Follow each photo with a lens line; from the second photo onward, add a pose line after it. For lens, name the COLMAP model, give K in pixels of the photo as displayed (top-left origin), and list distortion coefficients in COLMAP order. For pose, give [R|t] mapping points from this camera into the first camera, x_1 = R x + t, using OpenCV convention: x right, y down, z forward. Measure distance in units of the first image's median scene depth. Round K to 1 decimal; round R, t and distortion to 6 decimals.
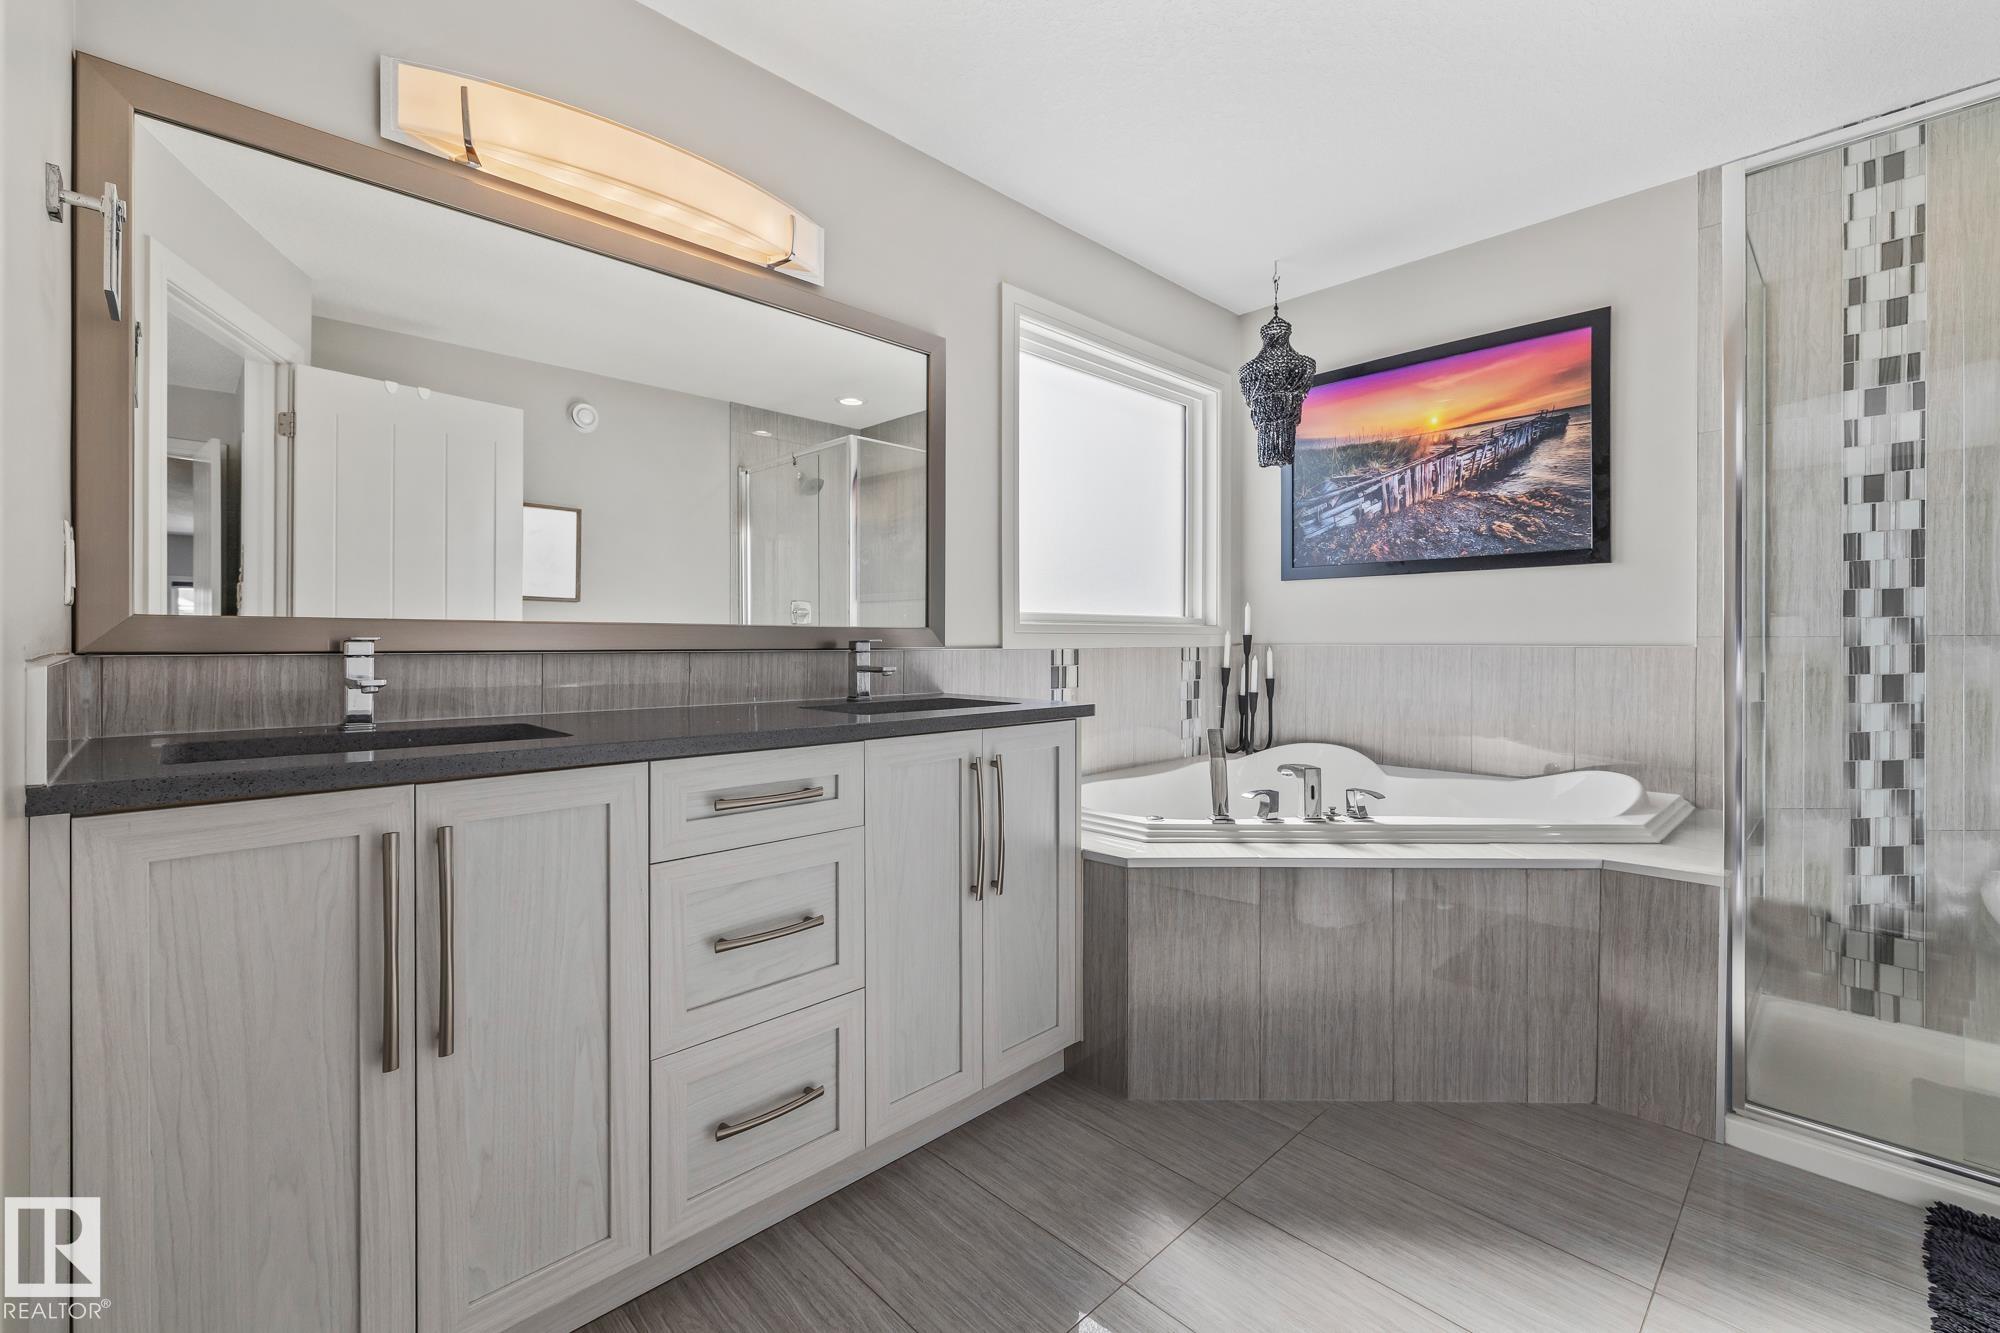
lens RADIAL K [[840.7, 0, 995.2], [0, 840.7, 645.4], [0, 0, 1]] dist [0.000415, 0.000009]
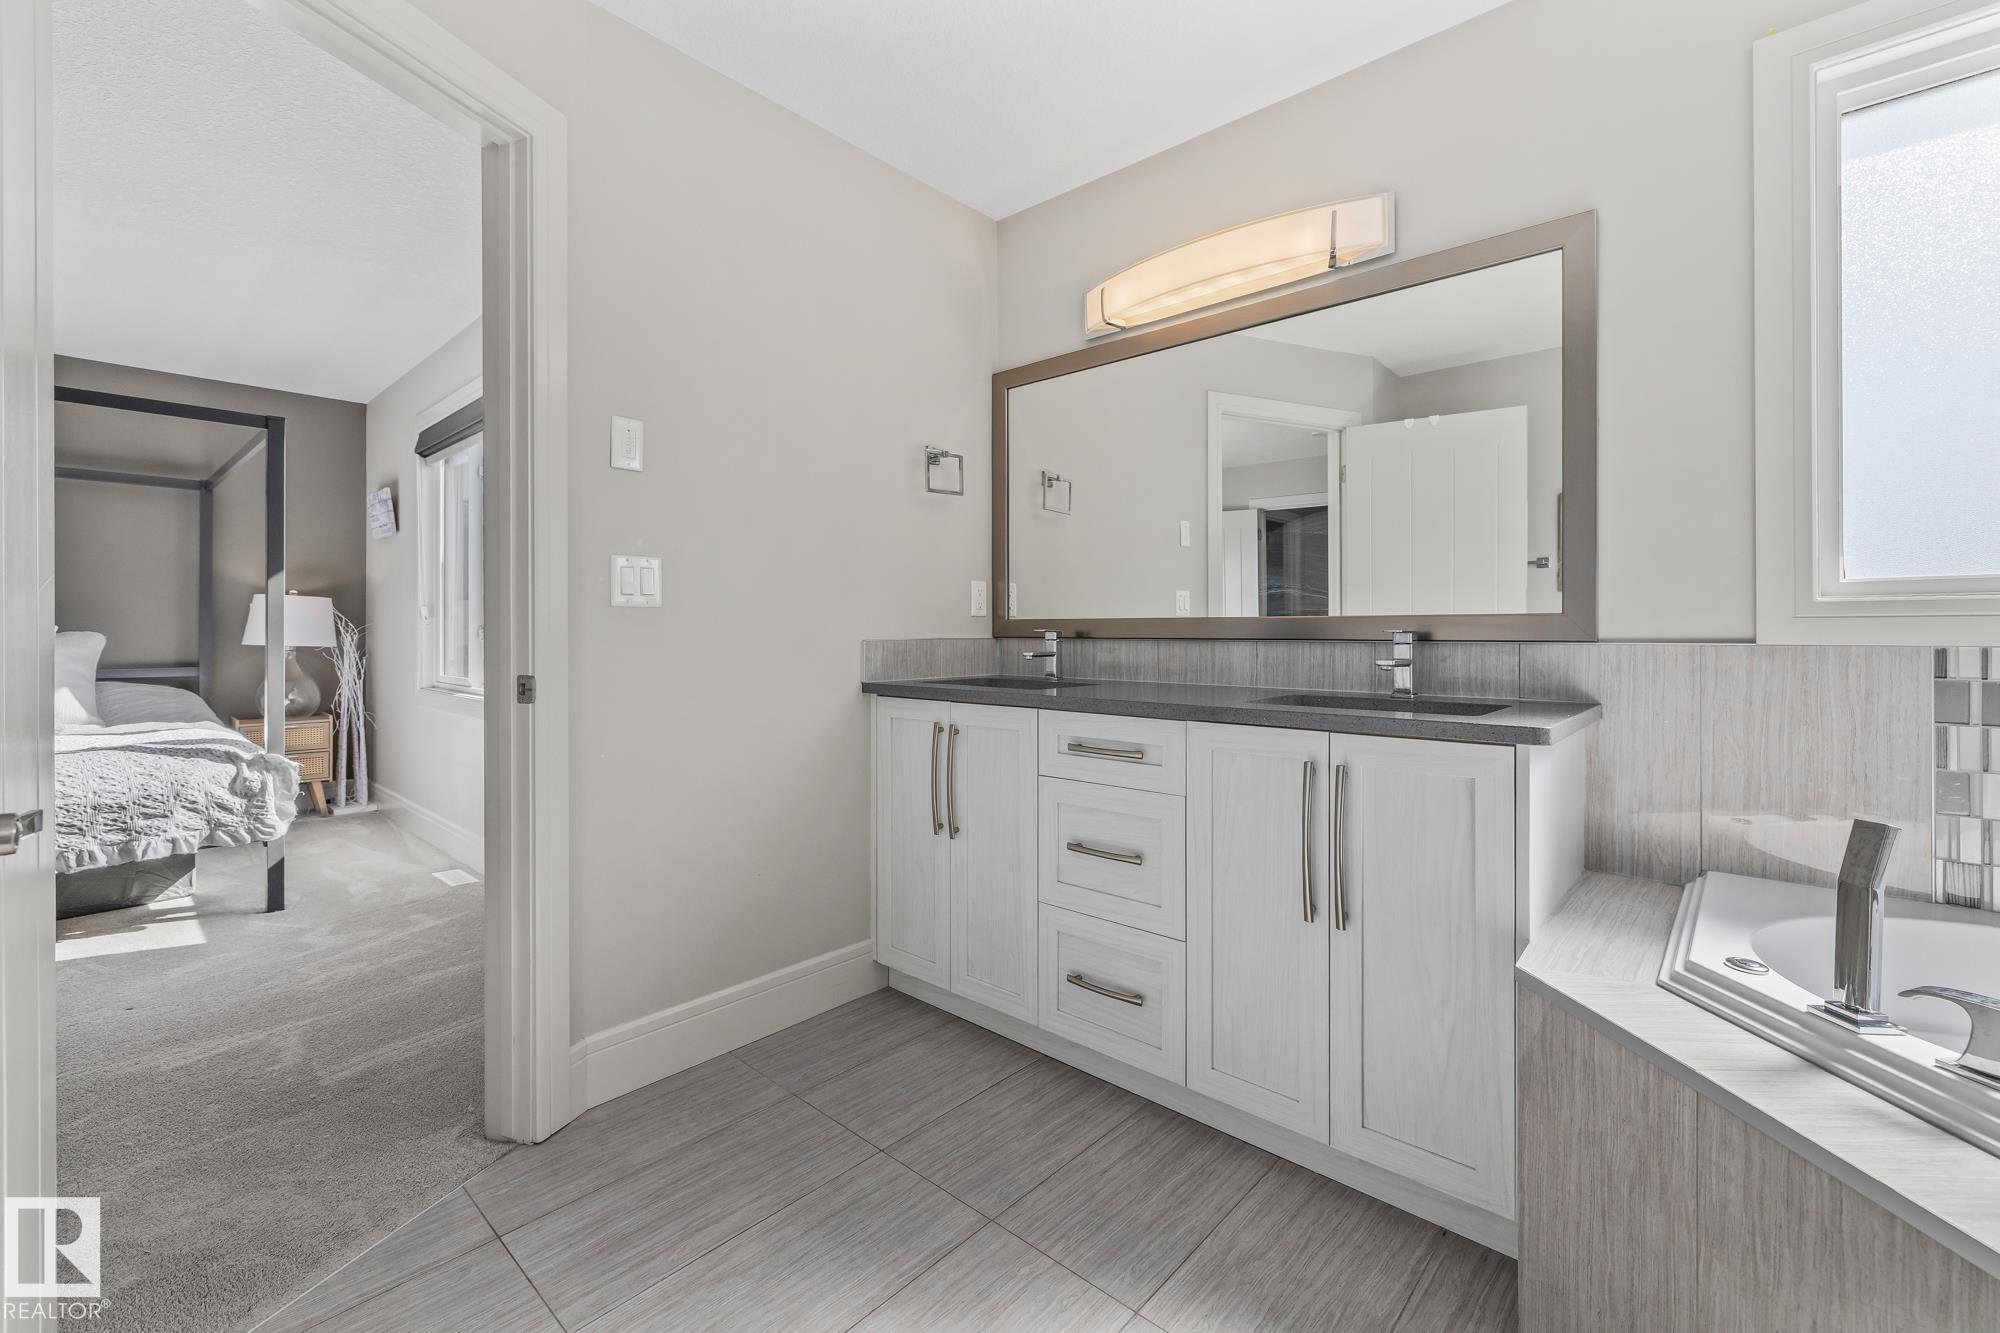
lens RADIAL K [[837.2, 0, 1006.8], [0, 837.2, 631.5], [0, 0, 1]] dist [0.000374, 0.000153]
pose [[0.077272, 0.000528, -0.997010, 0.921935], [-0.004744, 0.999989, 0.000162, -0.004588], [0.996999, 0.004717, 0.077274, 0.667159]]
